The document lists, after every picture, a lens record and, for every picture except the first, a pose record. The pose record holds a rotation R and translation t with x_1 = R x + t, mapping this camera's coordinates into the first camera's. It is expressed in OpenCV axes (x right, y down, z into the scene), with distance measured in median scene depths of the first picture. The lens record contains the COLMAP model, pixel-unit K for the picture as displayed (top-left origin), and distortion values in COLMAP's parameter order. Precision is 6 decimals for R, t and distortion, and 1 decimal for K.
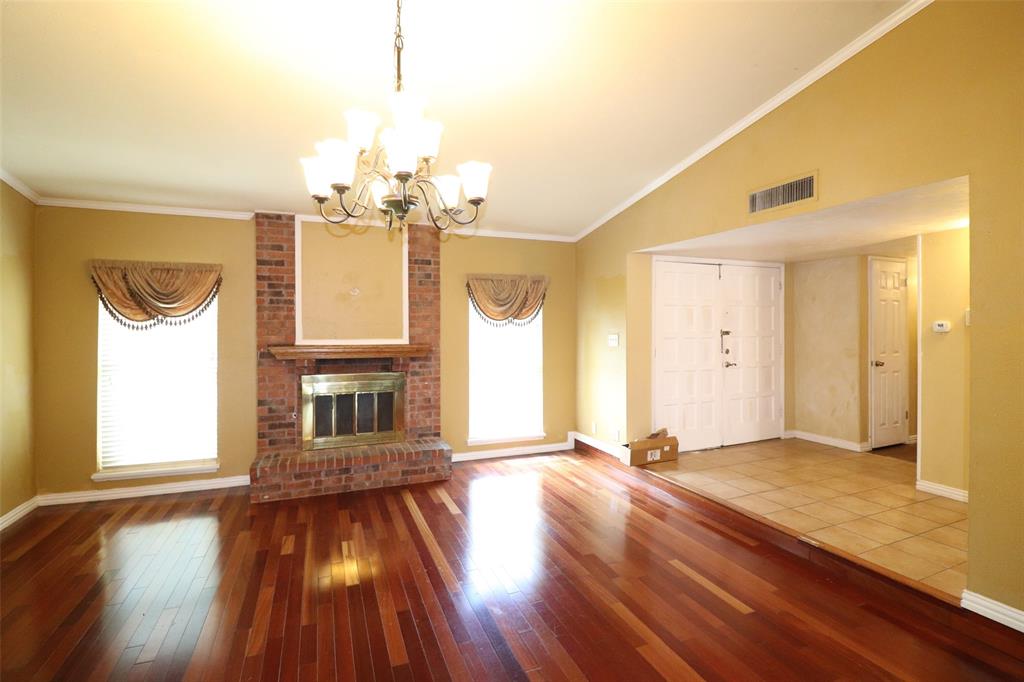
lens RADIAL K [[477.2, 0, 514.2], [0, 477.2, 329.6], [0, 0, 1]] dist [0.008908, -0.018930]
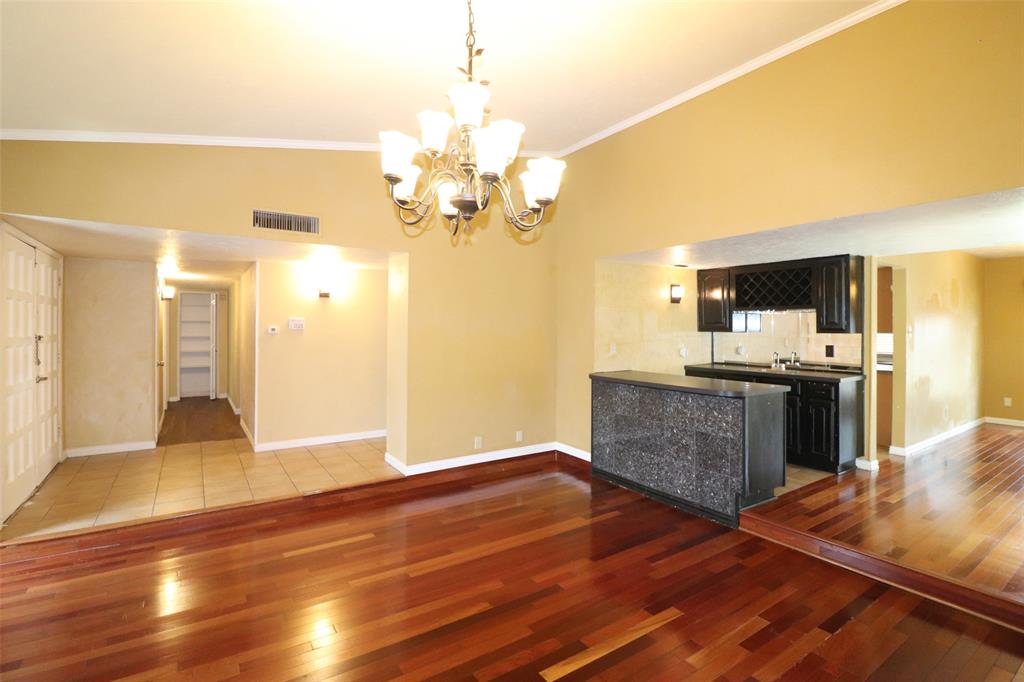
lens RADIAL K [[477.2, 0, 514.2], [0, 477.2, 329.6], [0, 0, 1]] dist [0.008908, -0.018930]
pose [[-0.191646, -0.000082, 0.981464, -0.595537], [0.002110, 0.999998, 0.000496, -0.007479], [-0.981462, 0.002166, -0.191646, 0.527940]]
